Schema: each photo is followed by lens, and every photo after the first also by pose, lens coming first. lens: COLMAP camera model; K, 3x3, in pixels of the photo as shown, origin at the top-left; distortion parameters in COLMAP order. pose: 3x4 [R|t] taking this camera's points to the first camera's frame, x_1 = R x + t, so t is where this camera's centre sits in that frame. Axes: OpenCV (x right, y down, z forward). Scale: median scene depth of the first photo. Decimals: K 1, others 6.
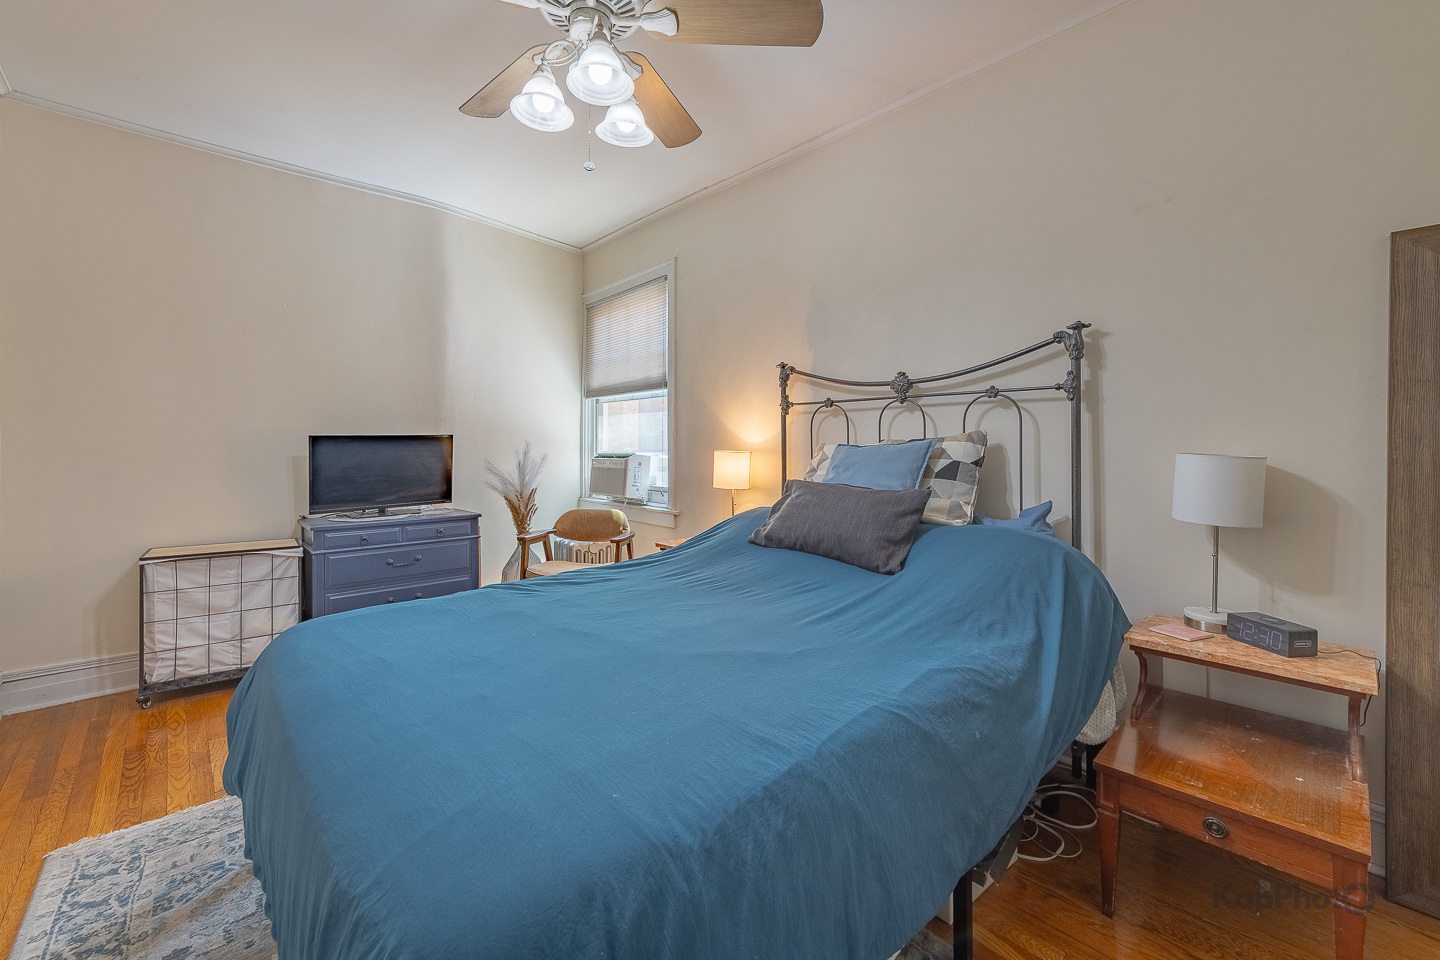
lens RADIAL K [[579.6, 0, 723.6], [0, 579.6, 457.4], [0, 0, 1]] dist [0.001758, 0.000128]
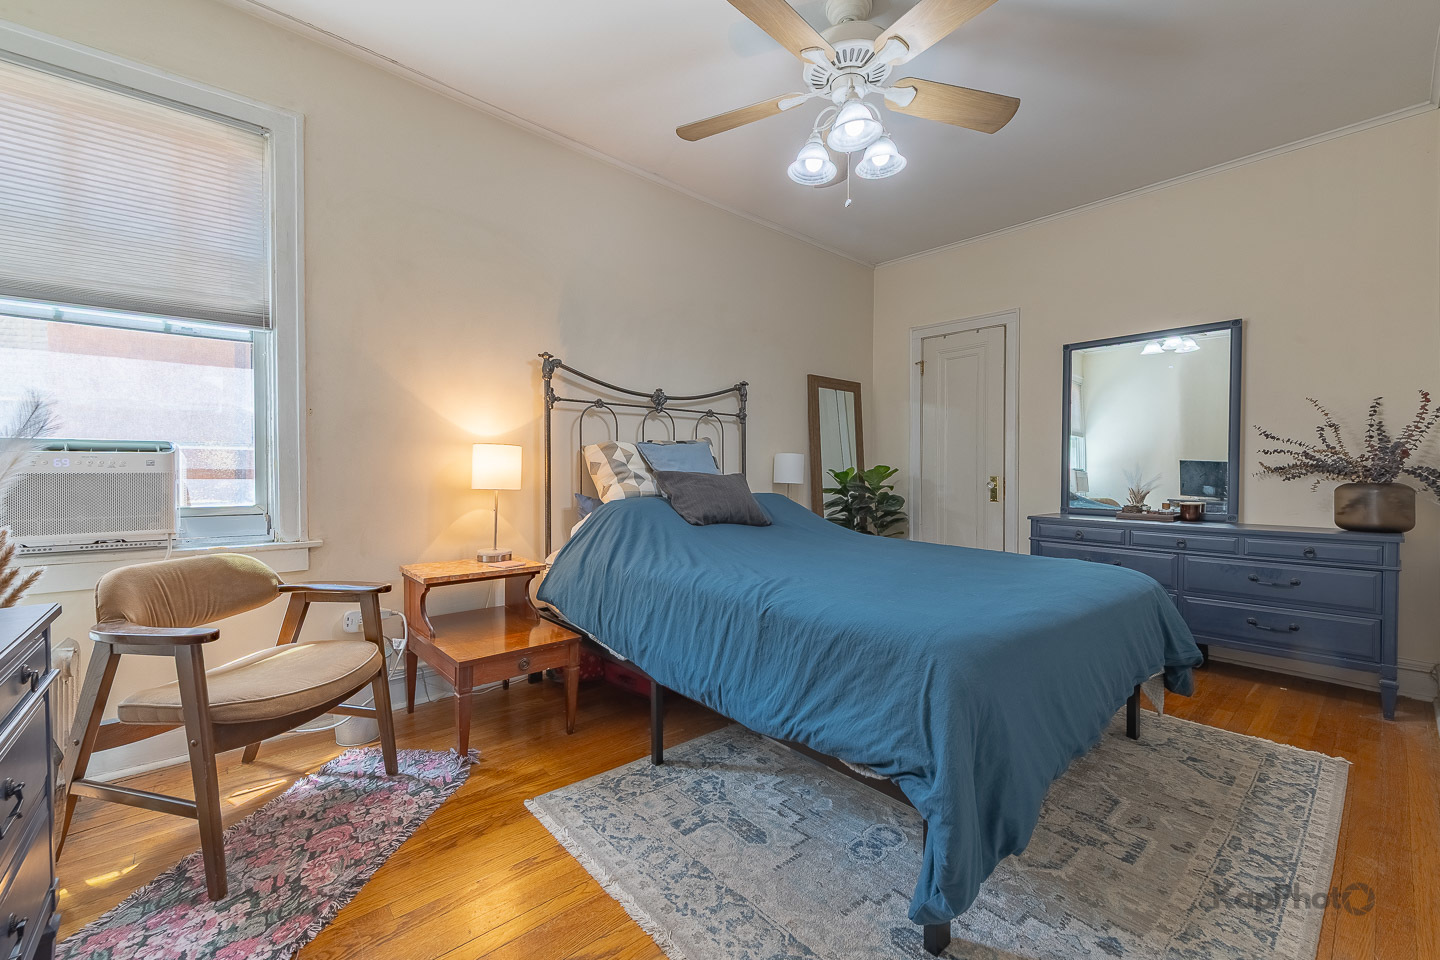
lens RADIAL K [[579.6, 0, 723.6], [0, 579.6, 457.4], [0, 0, 1]] dist [0.001758, 0.000128]
pose [[0.009248, 0.006627, 0.999935, -0.947420], [0.003566, 0.999971, -0.006660, 0.015337], [-0.999951, 0.003628, 0.009224, 0.800724]]
